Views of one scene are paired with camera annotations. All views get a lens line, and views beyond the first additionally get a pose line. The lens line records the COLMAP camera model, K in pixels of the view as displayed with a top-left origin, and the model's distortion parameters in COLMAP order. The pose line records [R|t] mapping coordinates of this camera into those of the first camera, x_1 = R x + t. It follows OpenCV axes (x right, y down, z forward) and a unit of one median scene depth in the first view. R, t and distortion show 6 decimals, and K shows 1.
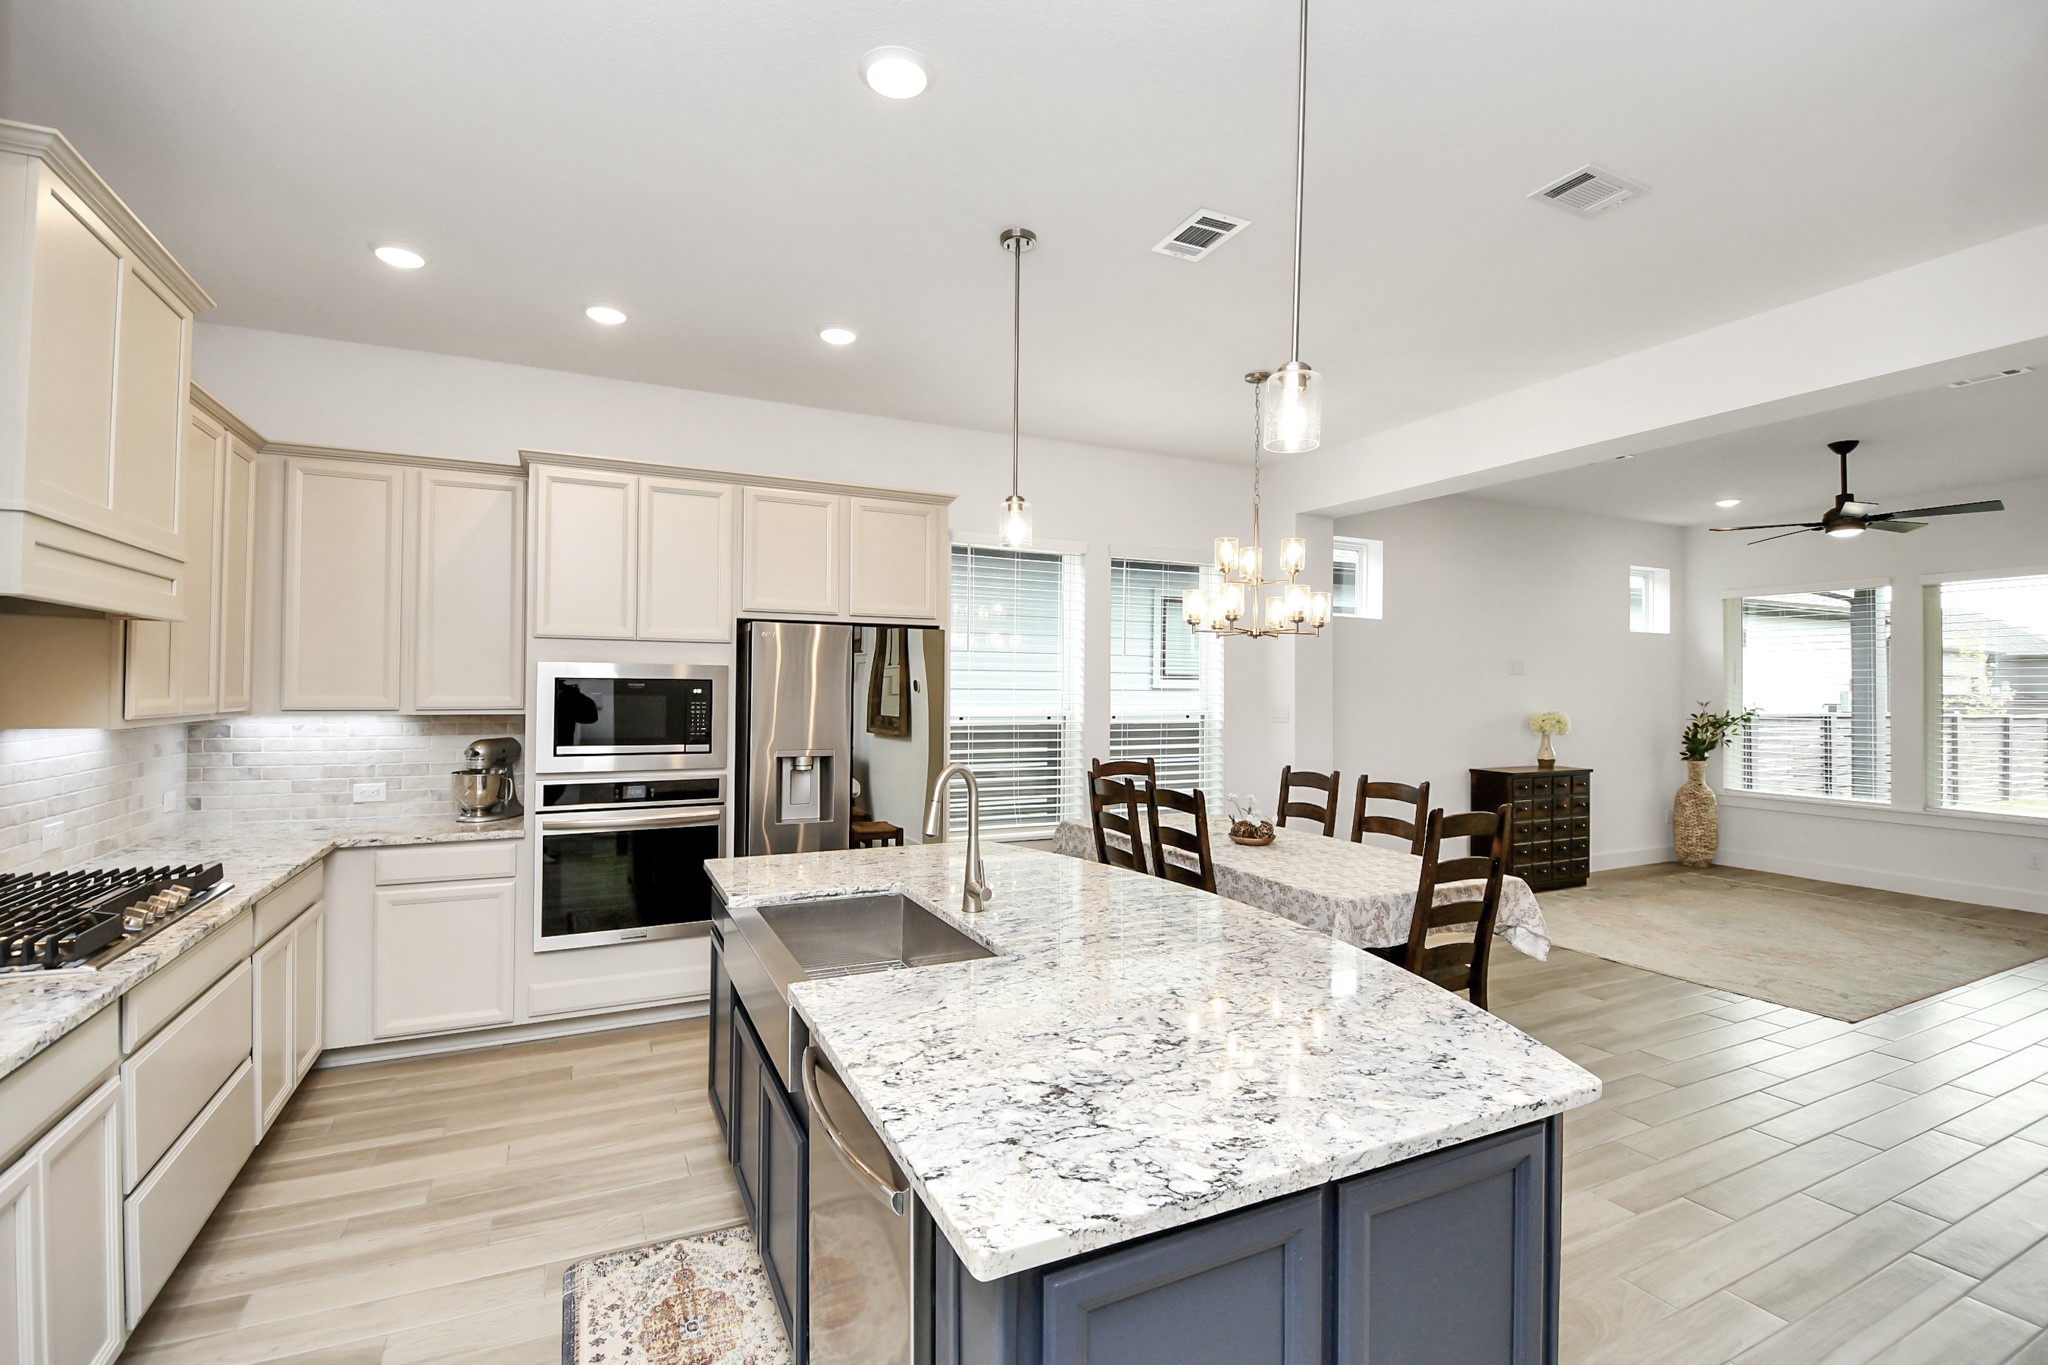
lens RADIAL K [[916.6, 0, 1014.8], [0, 916.6, 678.7], [0, 0, 1]] dist [0.021001, -0.025100]
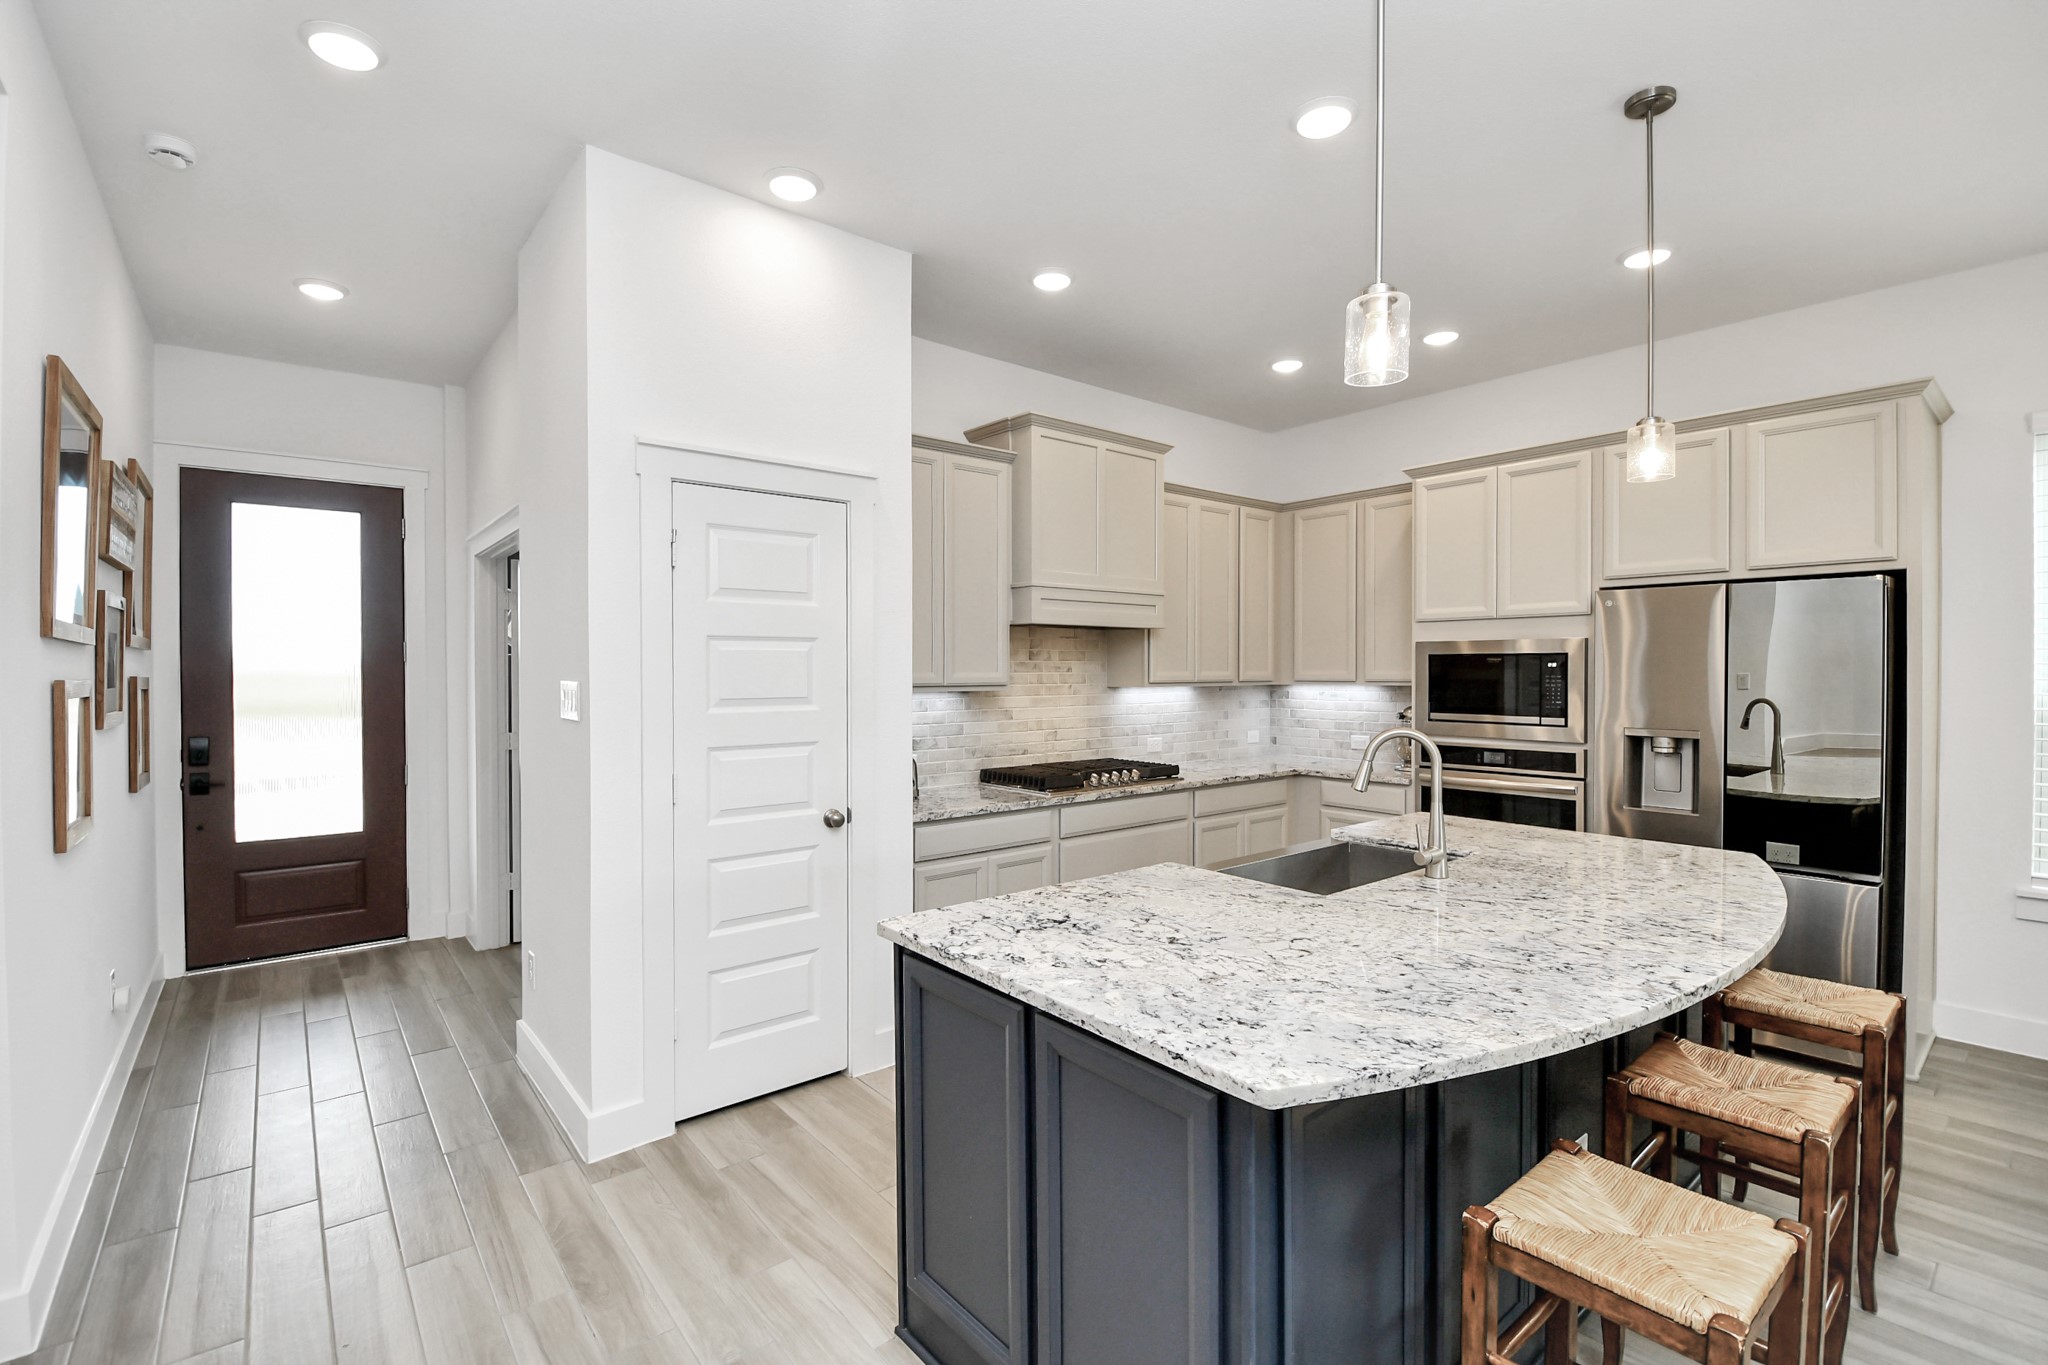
lens RADIAL K [[899.4, 0, 1014.1], [0, 899.4, 676.1], [0, 0, 1]] dist [0.017854, -0.025069]
pose [[0.231086, -0.000579, -0.972933, 0.489572], [0.014308, 0.999894, 0.002804, 0.014921], [0.972828, -0.014569, 0.231069, 0.200430]]
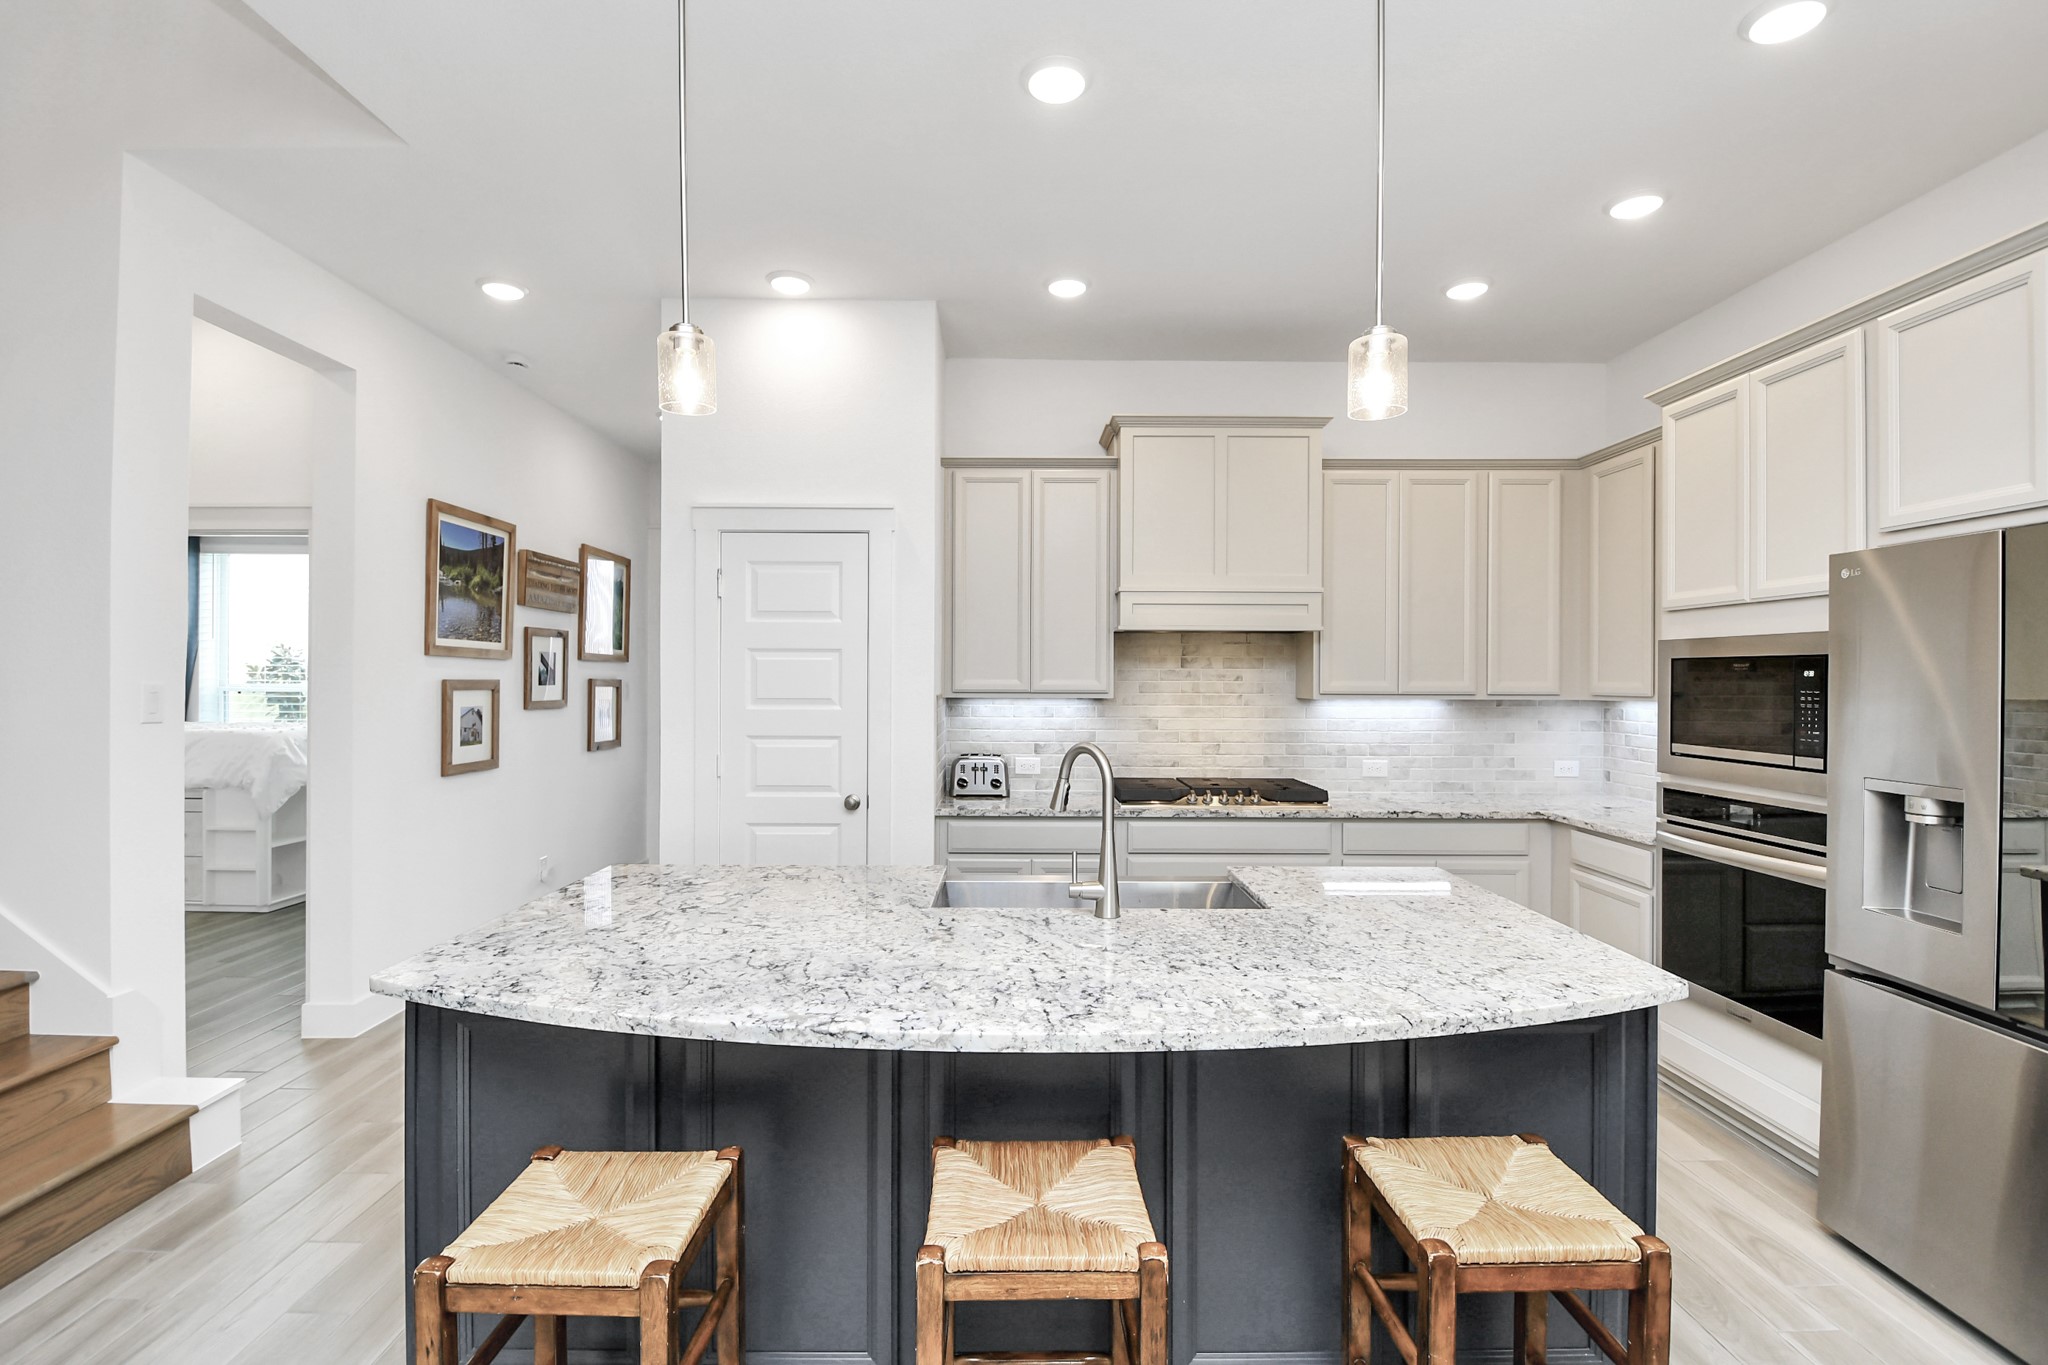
lens RADIAL K [[925.0, 0, 1016.8], [0, 925.0, 676.6], [0, 0, 1]] dist [0.022580, -0.027431]
pose [[-0.424368, -0.010380, -0.905431, 0.477971], [0.002739, 0.999915, -0.012746, 0.022614], [0.905486, -0.007889, -0.424303, 0.789591]]
